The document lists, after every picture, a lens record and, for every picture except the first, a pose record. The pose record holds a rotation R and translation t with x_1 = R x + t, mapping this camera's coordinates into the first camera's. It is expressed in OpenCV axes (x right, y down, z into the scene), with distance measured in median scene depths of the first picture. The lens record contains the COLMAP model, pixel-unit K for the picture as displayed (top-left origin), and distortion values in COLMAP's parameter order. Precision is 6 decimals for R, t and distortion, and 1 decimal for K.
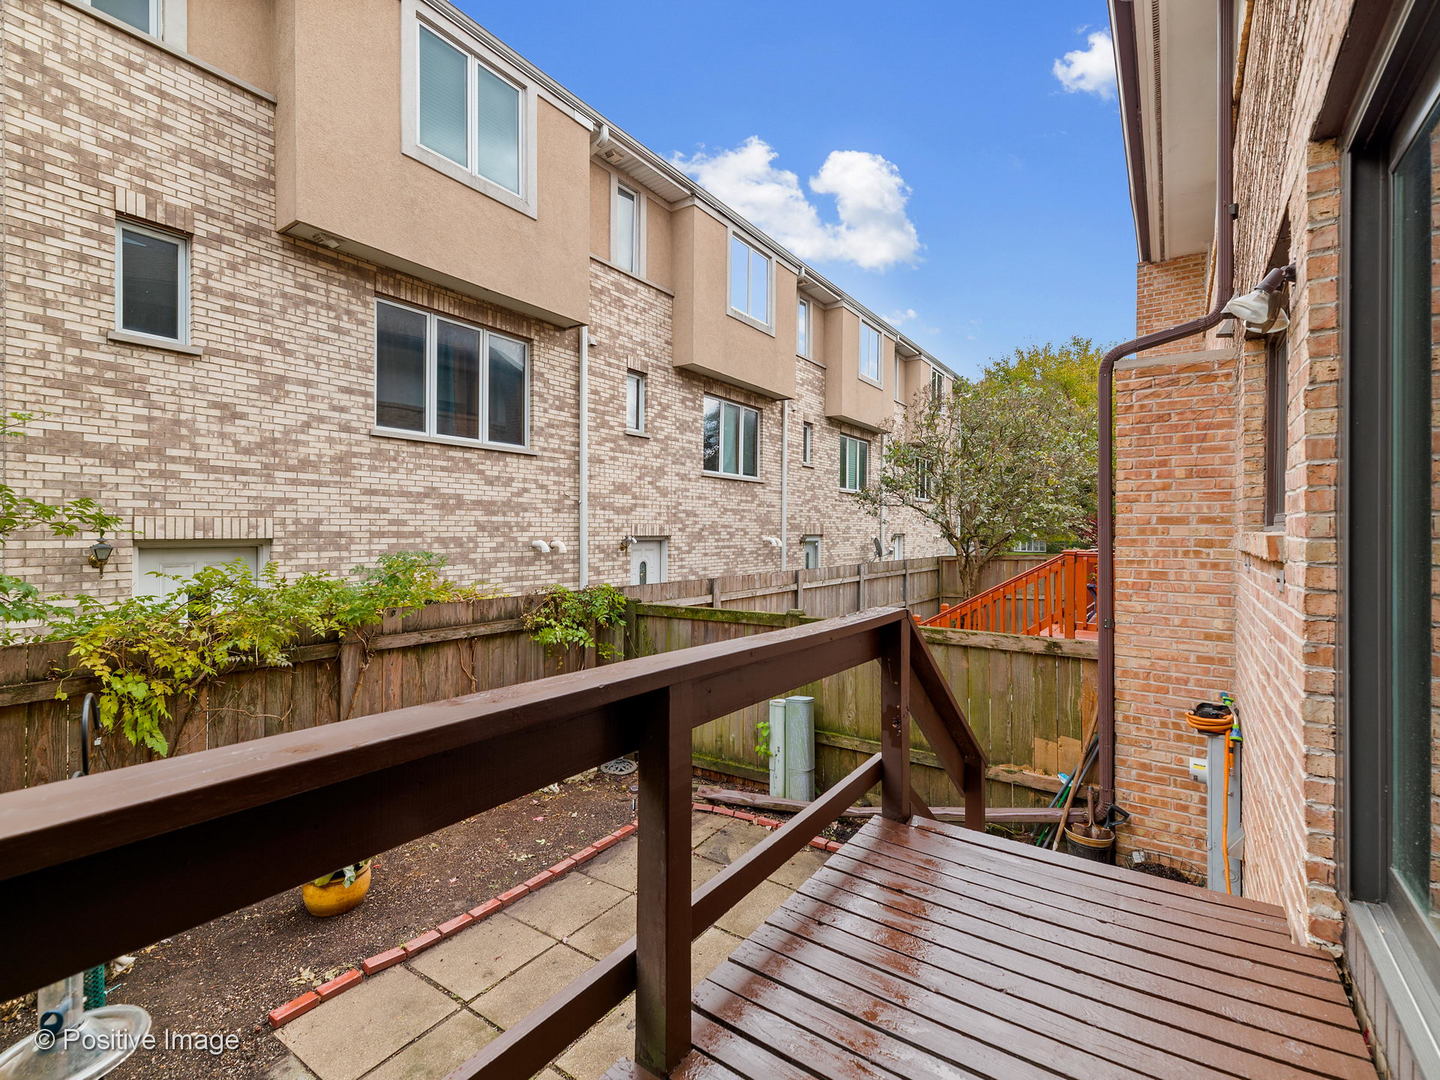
lens RADIAL K [[640.9, 0, 720.0], [0, 640.9, 540.0], [0, 0, 1]] dist [0.003174, 0.000163]
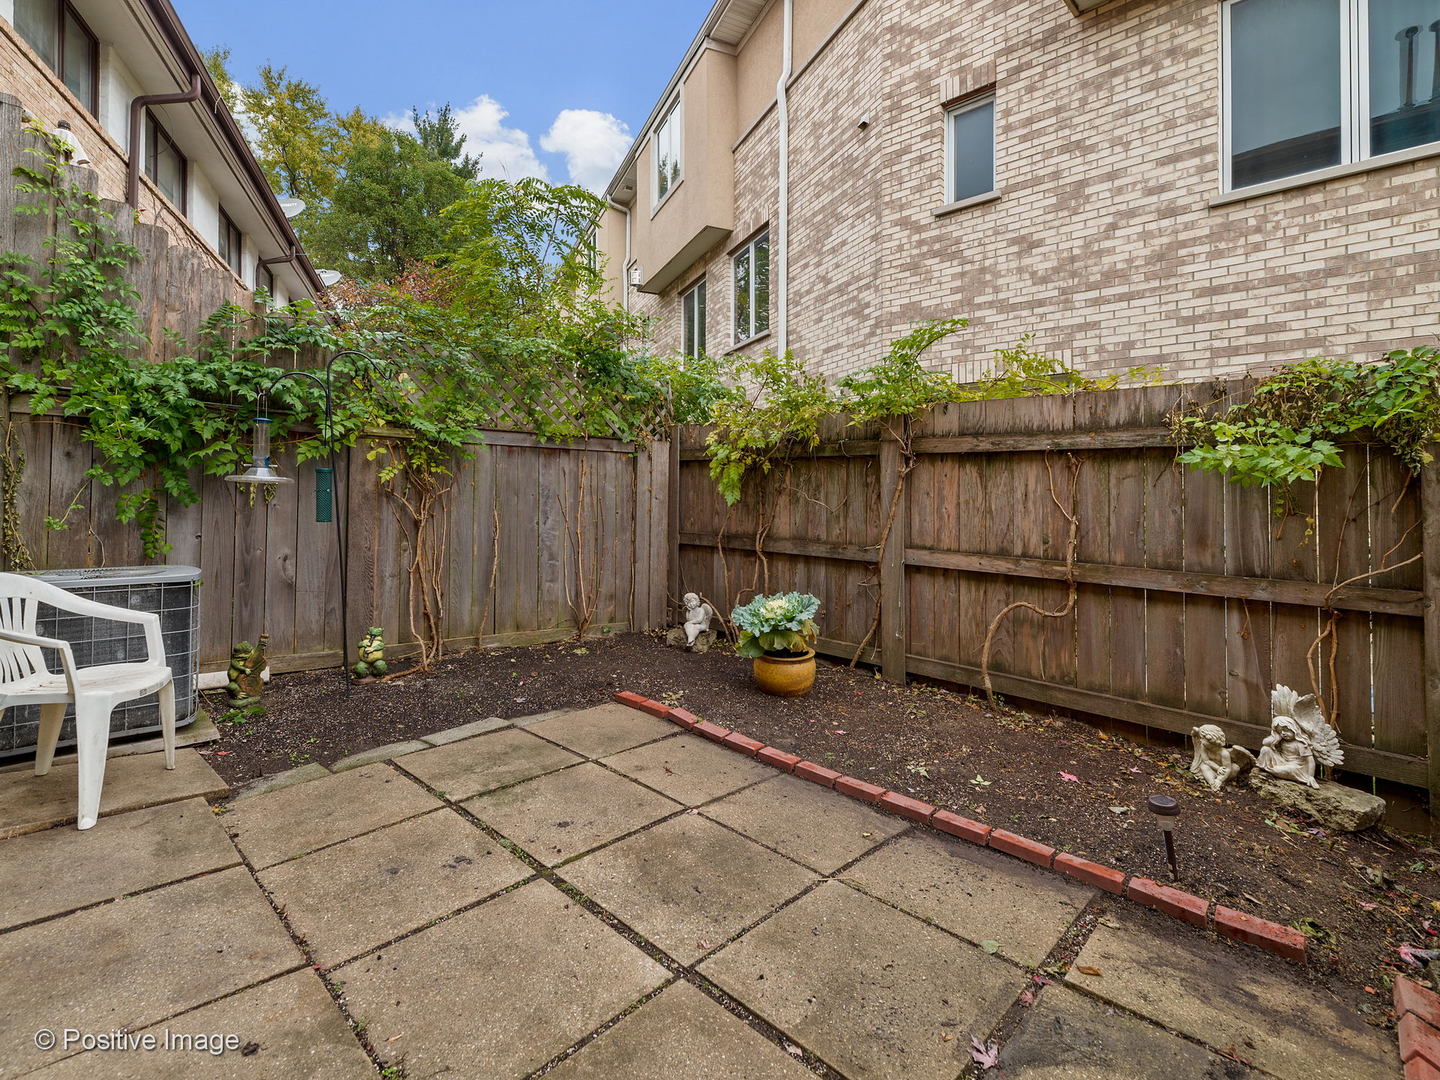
lens RADIAL K [[658.7, 0, 723.2], [0, 658.7, 493.2], [0, 0, 1]] dist [0.004899, 0.000122]
pose [[-0.143235, -0.008020, -0.989656, 0.256750], [-0.026604, 0.999637, -0.004250, 0.179656], [0.989331, 0.025720, -0.143396, 0.673866]]
